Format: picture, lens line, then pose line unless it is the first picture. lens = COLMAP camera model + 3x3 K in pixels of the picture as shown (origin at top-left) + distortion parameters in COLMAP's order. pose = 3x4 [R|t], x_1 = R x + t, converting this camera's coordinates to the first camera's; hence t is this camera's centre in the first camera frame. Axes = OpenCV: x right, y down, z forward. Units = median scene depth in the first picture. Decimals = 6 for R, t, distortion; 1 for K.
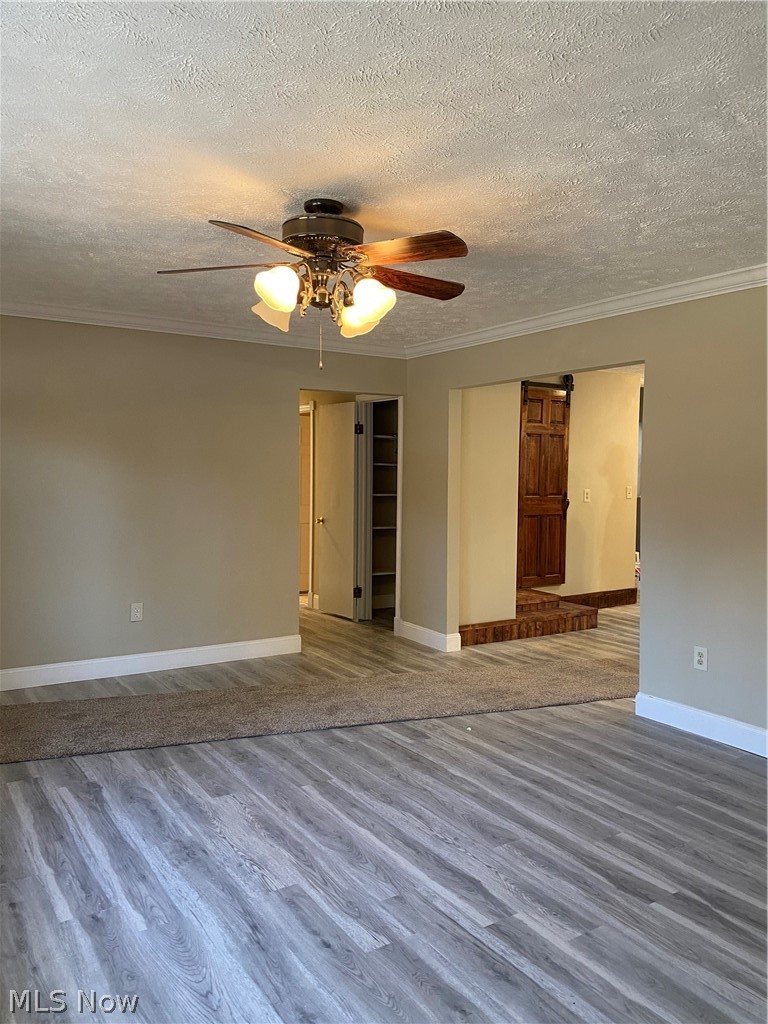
lens RADIAL K [[751.9, 0, 387.0], [0, 751.9, 518.9], [0, 0, 1]] dist [0.002403, 0.003719]
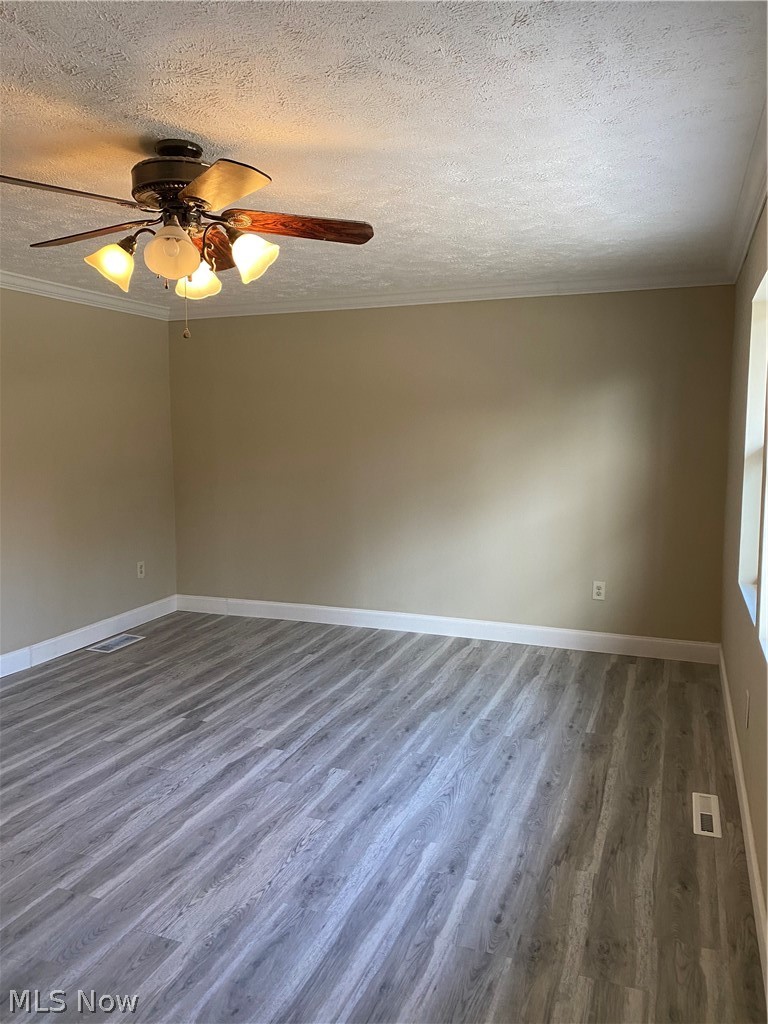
lens RADIAL K [[808.1, 0, 386.5], [0, 808.1, 508.7], [0, 0, 1]] dist [0.000699, -0.000952]
pose [[-0.580482, -0.088897, 0.809406, -1.103923], [0.055046, 0.987465, 0.147930, -0.131216], [-0.812410, 0.130426, -0.568312, 1.511429]]
